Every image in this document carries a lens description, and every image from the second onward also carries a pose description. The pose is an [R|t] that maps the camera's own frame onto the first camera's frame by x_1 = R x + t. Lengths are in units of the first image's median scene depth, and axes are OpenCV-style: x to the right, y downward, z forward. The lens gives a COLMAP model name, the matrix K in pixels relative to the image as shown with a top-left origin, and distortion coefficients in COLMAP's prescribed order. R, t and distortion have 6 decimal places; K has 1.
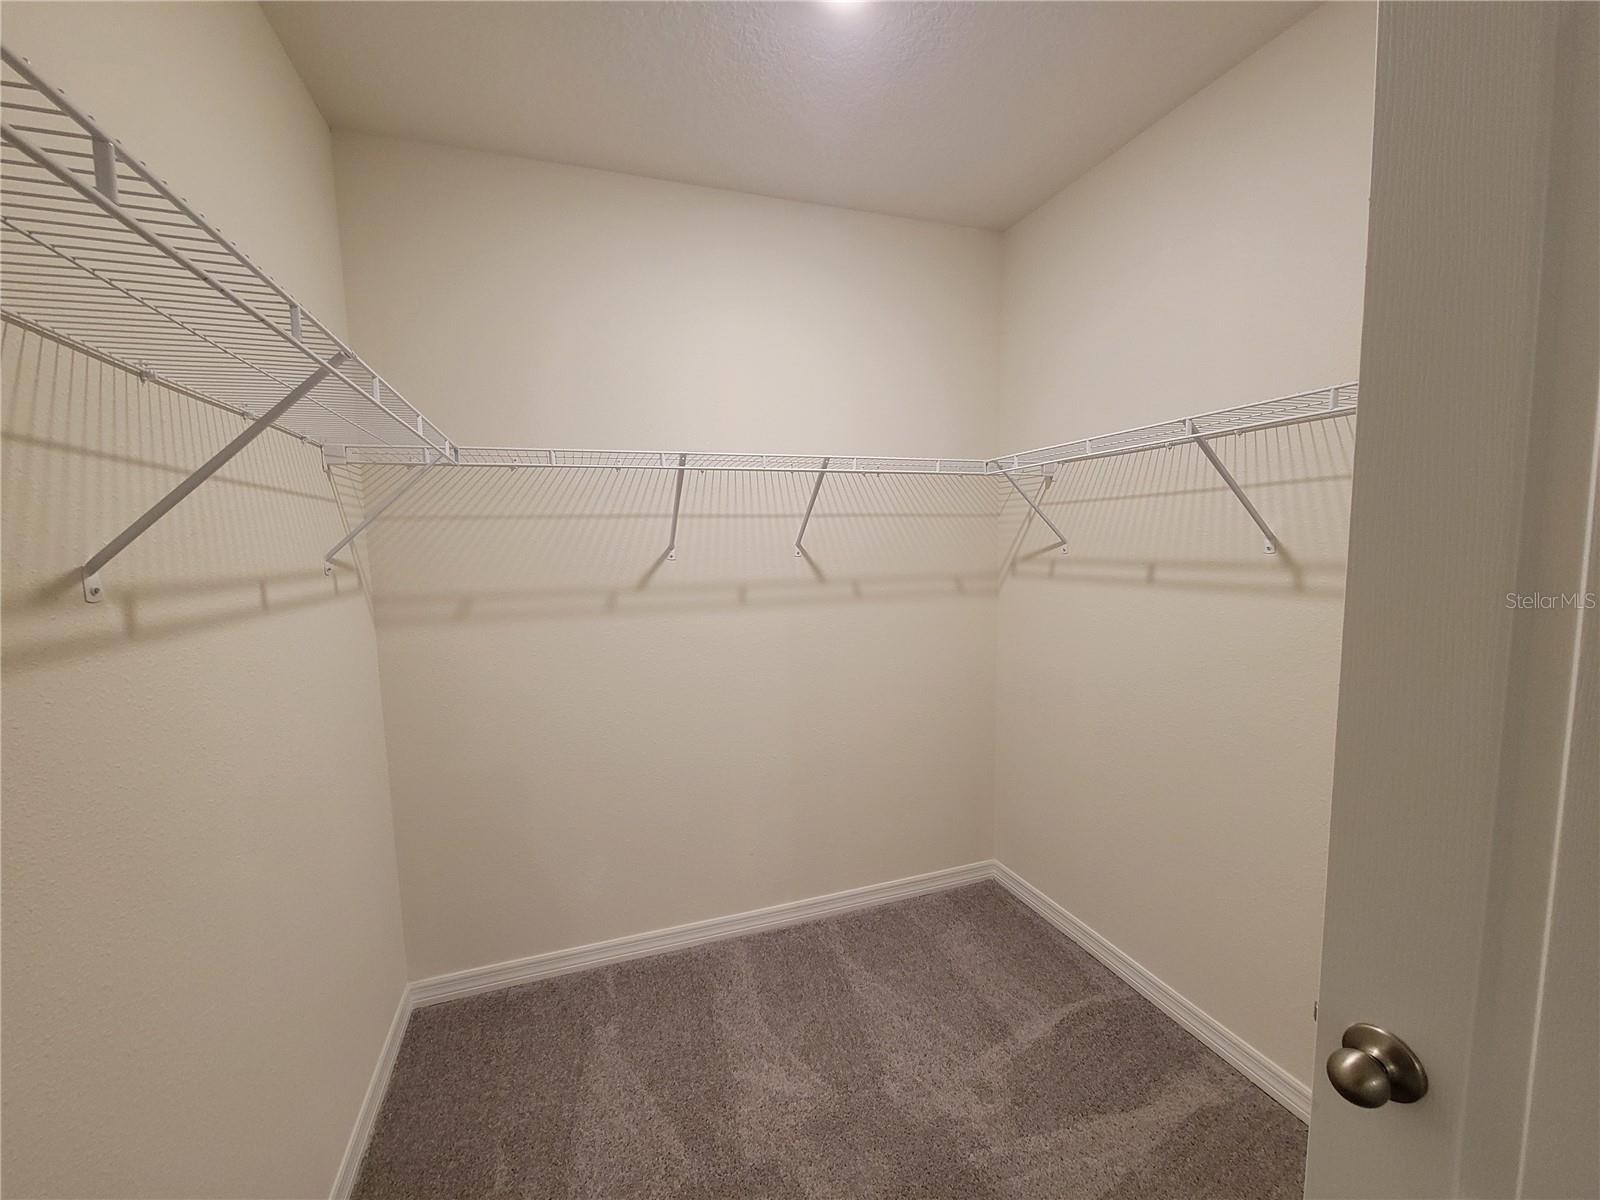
lens RADIAL K [[652.4, 0, 796.7], [0, 652.4, 609.1], [0, 0, 1]] dist [0.001859, 0.000131]
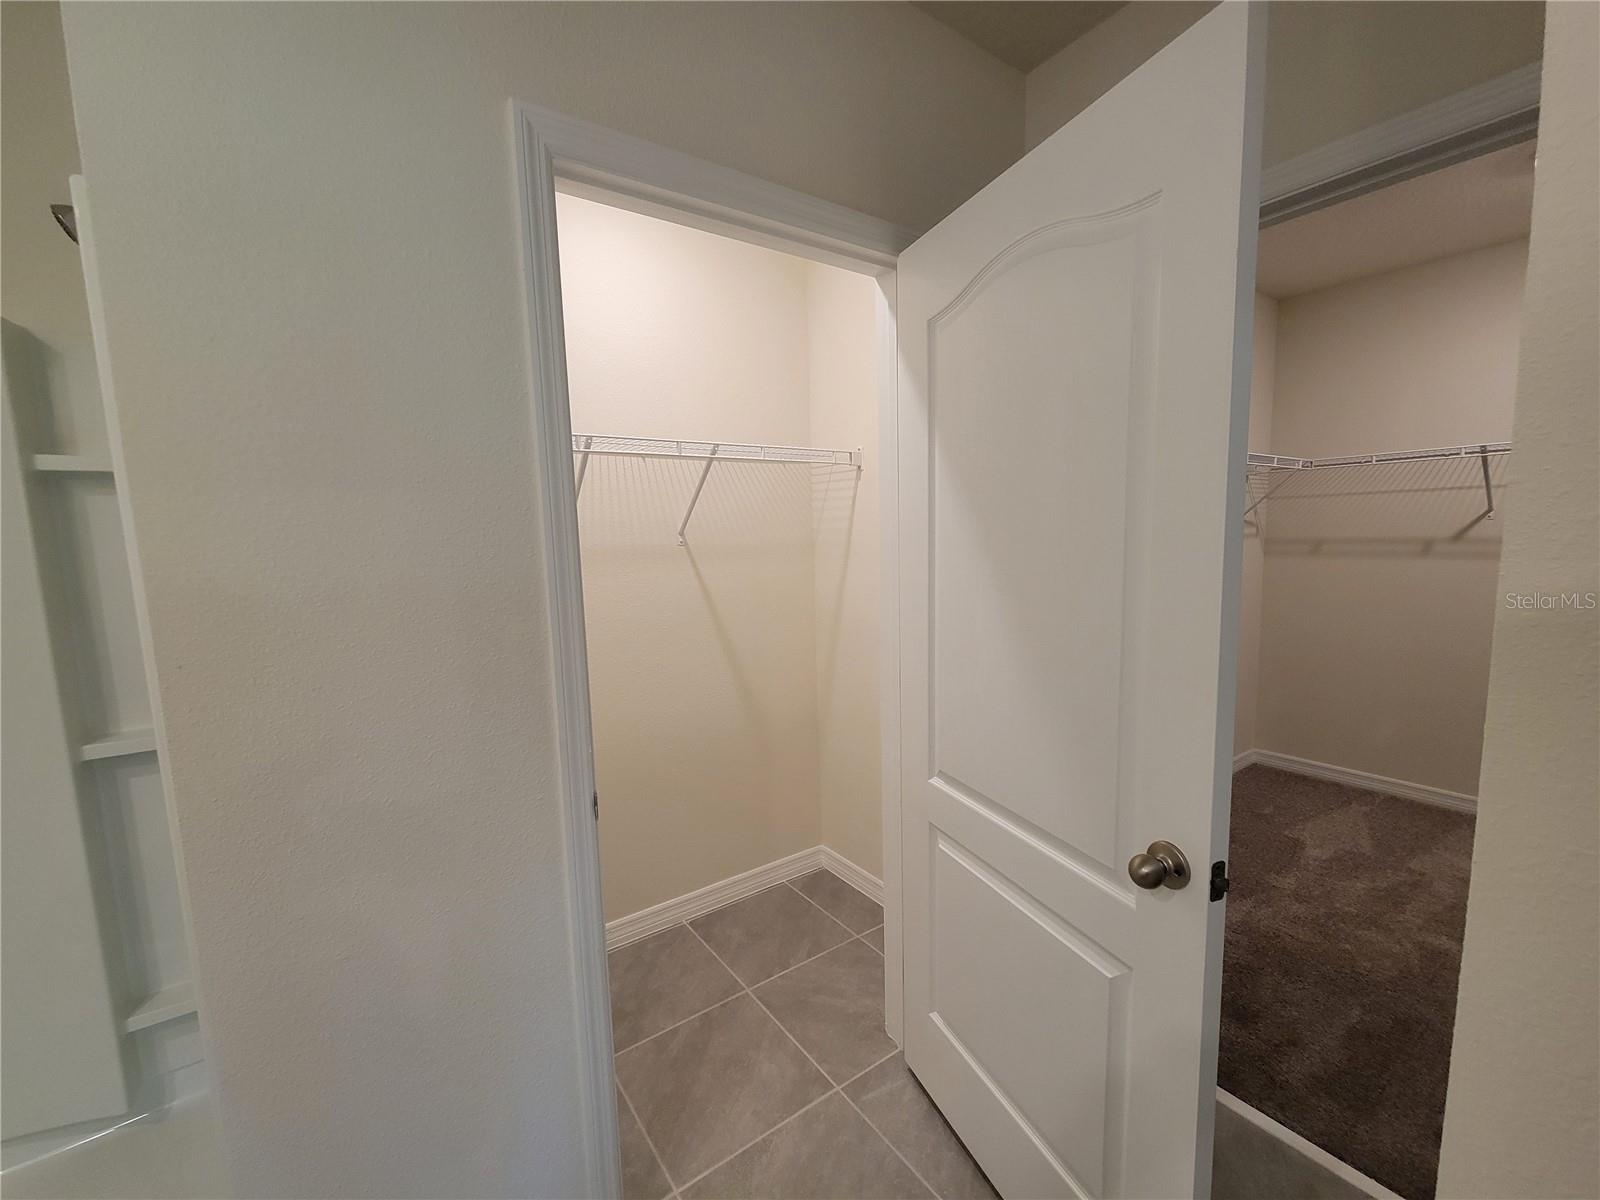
lens RADIAL K [[652.4, 0, 796.7], [0, 652.4, 609.1], [0, 0, 1]] dist [0.001859, 0.000131]
pose [[0.258759, 0.118508, -0.958645, 0.809161], [-0.085307, 0.991371, 0.099527, 0.103215], [0.962168, 0.056025, 0.266636, -0.782048]]
